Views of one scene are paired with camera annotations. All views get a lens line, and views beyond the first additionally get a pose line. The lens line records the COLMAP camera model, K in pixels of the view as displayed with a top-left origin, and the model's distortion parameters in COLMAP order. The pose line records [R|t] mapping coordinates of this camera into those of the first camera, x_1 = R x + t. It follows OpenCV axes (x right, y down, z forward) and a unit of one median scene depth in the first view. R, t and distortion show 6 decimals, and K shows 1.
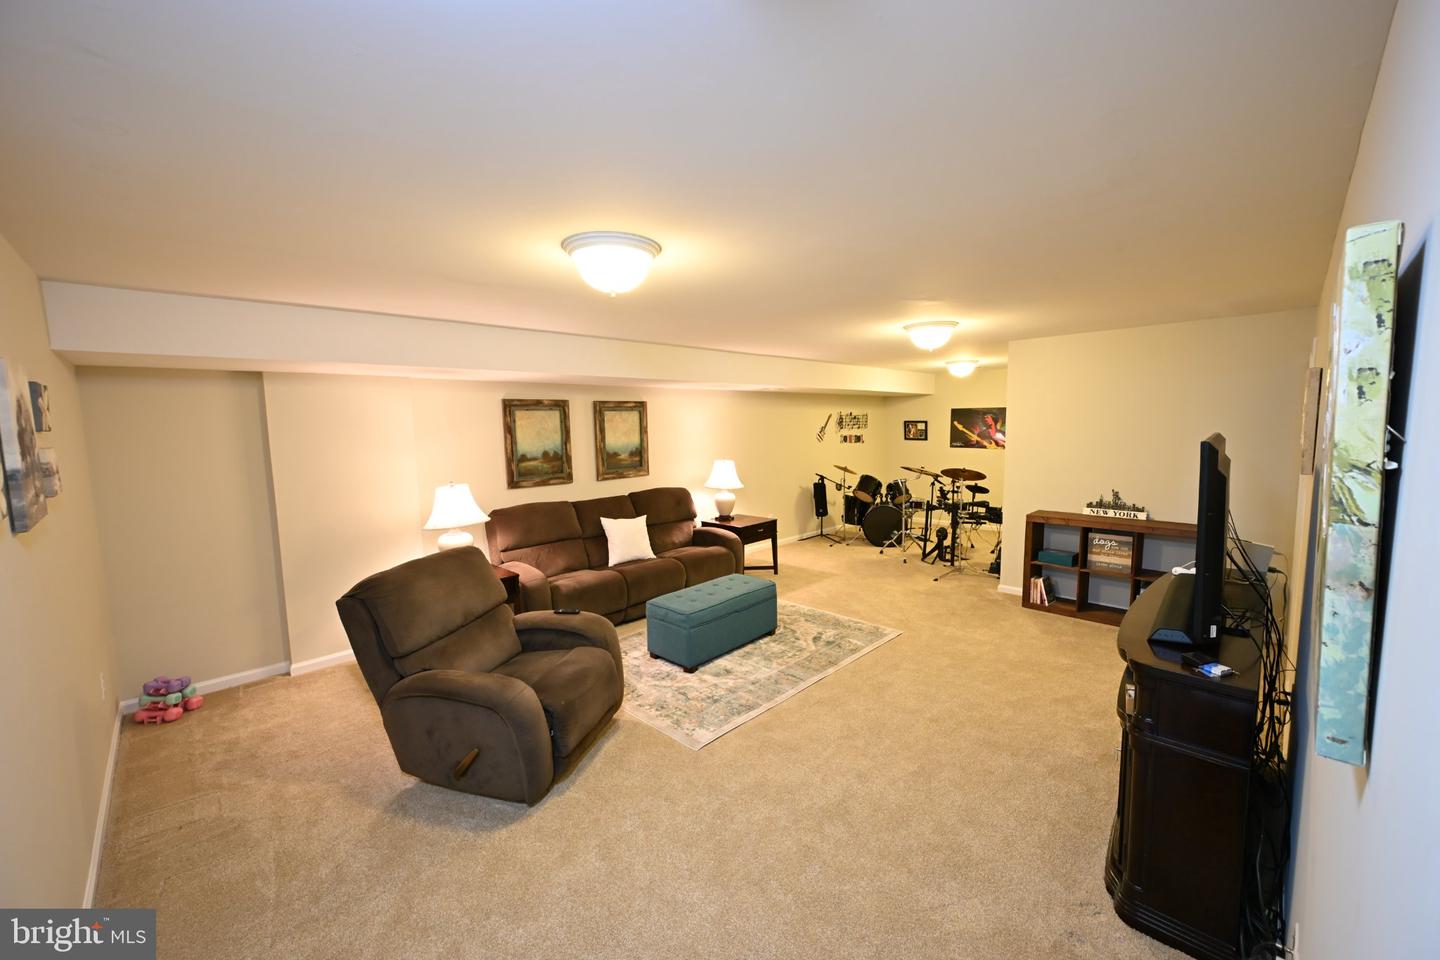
lens RADIAL K [[560.2, 0, 723.7], [0, 560.2, 478.7], [0, 0, 1]] dist [0.000607, -0.000057]
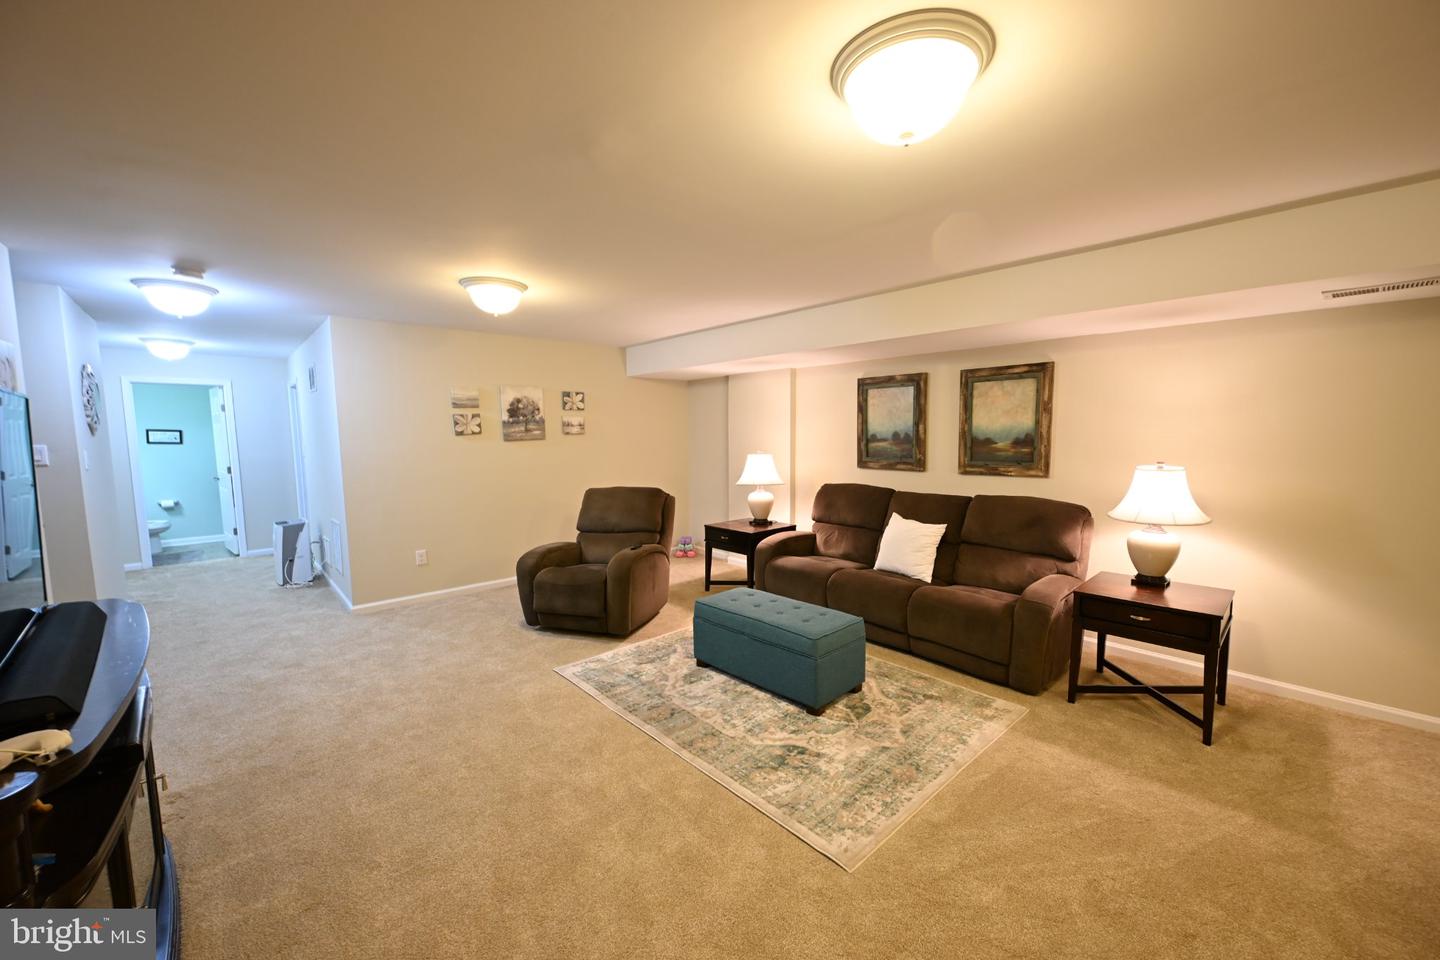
lens RADIAL K [[560.2, 0, 724.5], [0, 560.2, 482.1], [0, 0, 1]] dist [0.000607, -0.000057]
pose [[-0.035881, 0.111279, -0.993141, 0.602443], [-0.090512, 0.989335, 0.114123, -0.047163], [0.995249, 0.093986, -0.025427, 0.751125]]
